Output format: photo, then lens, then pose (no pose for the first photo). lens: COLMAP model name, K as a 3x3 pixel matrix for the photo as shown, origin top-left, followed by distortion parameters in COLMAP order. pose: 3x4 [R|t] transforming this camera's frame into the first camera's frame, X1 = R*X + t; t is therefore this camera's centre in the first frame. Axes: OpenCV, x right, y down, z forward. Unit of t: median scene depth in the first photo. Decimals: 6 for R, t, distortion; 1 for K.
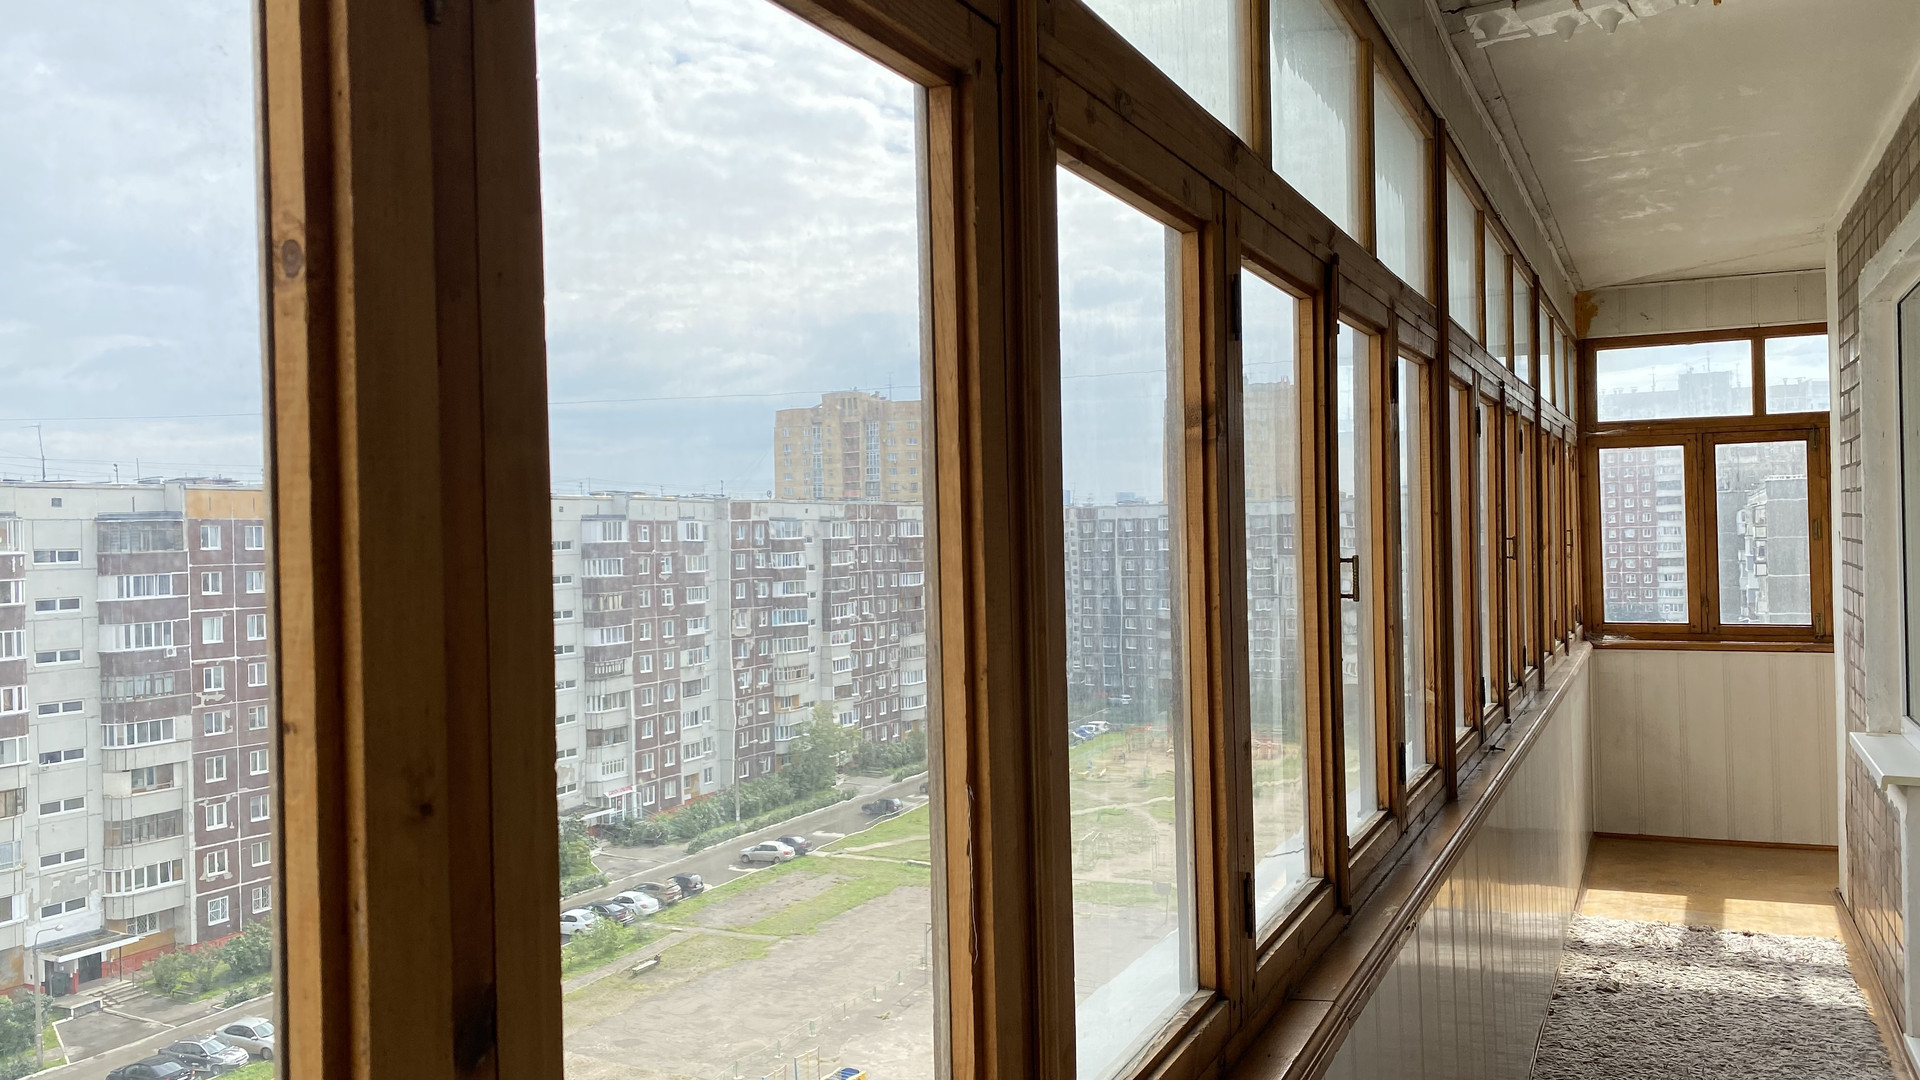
lens RADIAL K [[1501.9, 0, 961.1], [0, 1501.9, 539.2], [0, 0, 1]] dist [0.005117, 0.003443]
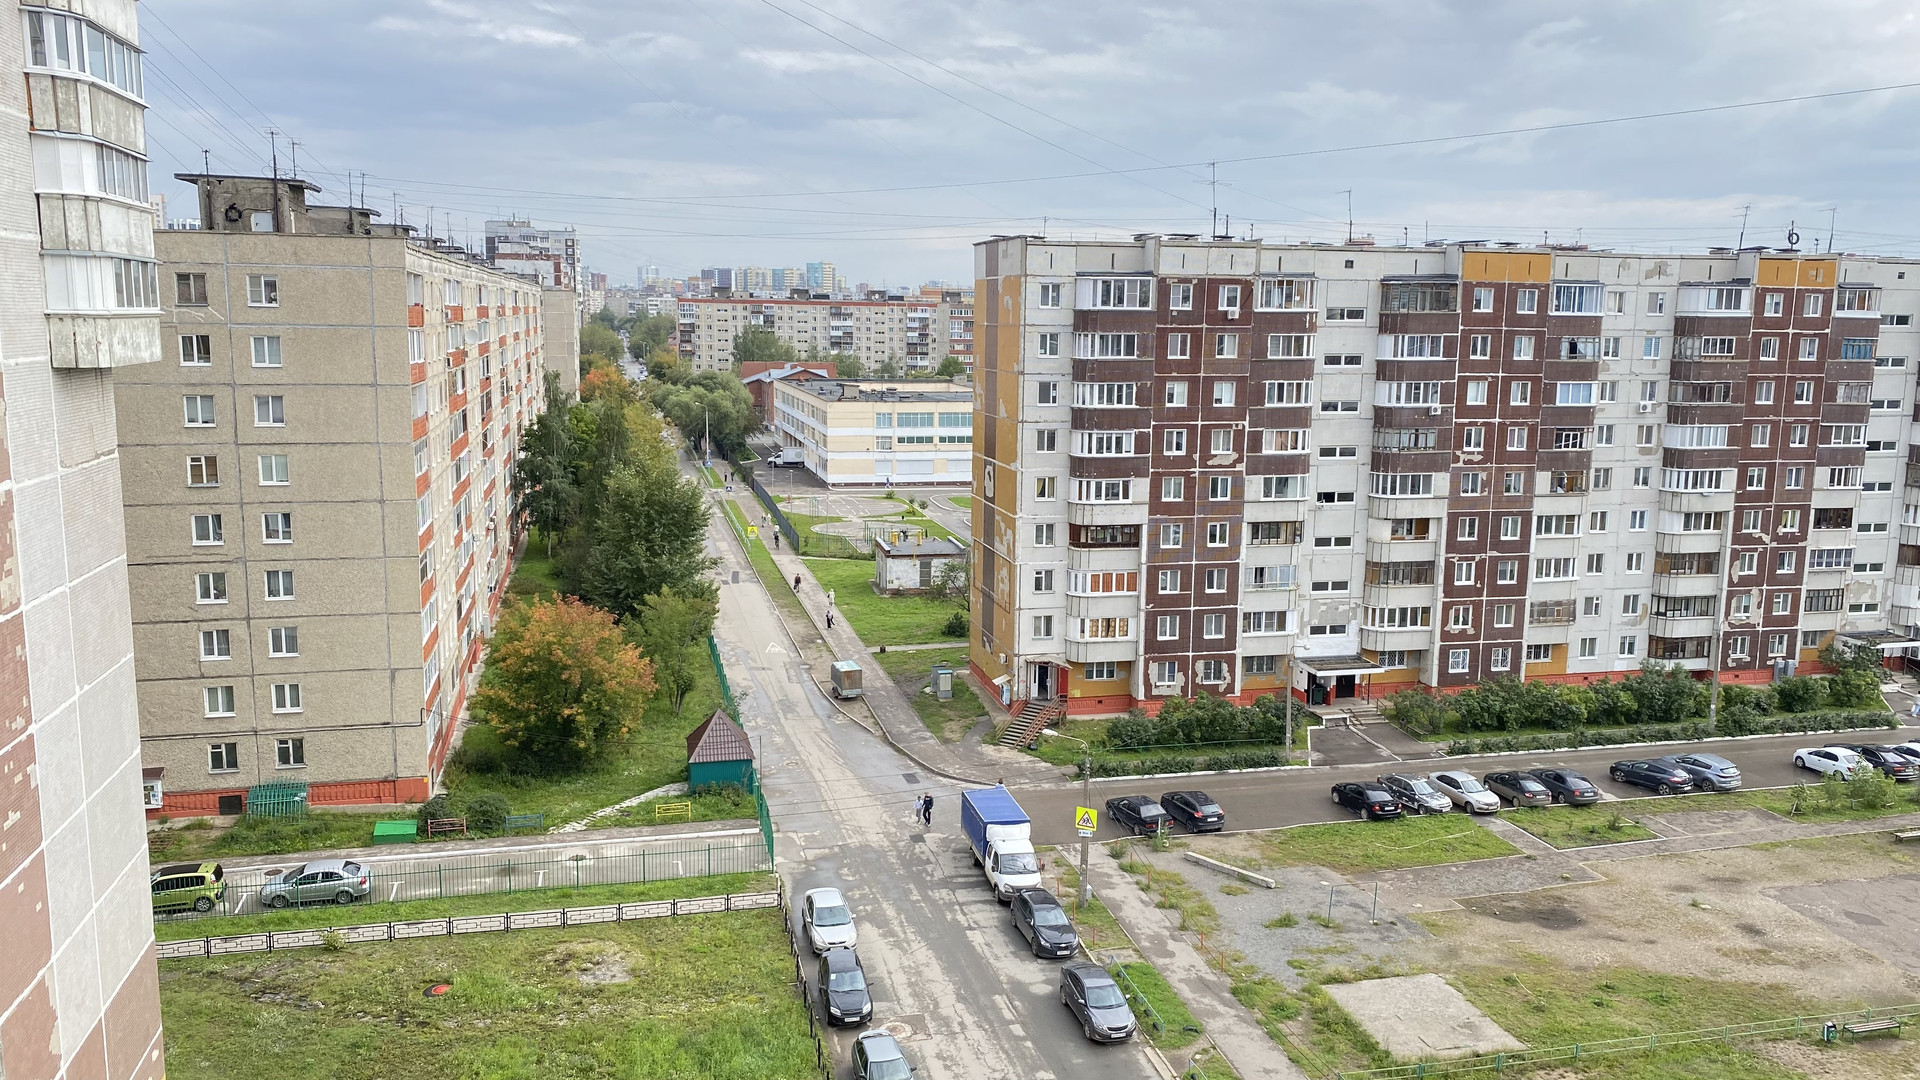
lens RADIAL K [[1454.9, 0, 956.5], [0, 1454.9, 507.1], [0, 0, 1]] dist [0.009199, -0.056647]
pose [[0.621976, 0.131962, -0.771836, 0.055442], [-0.024316, 0.988477, 0.149406, -0.001308], [0.782658, -0.074159, 0.618018, 0.115871]]
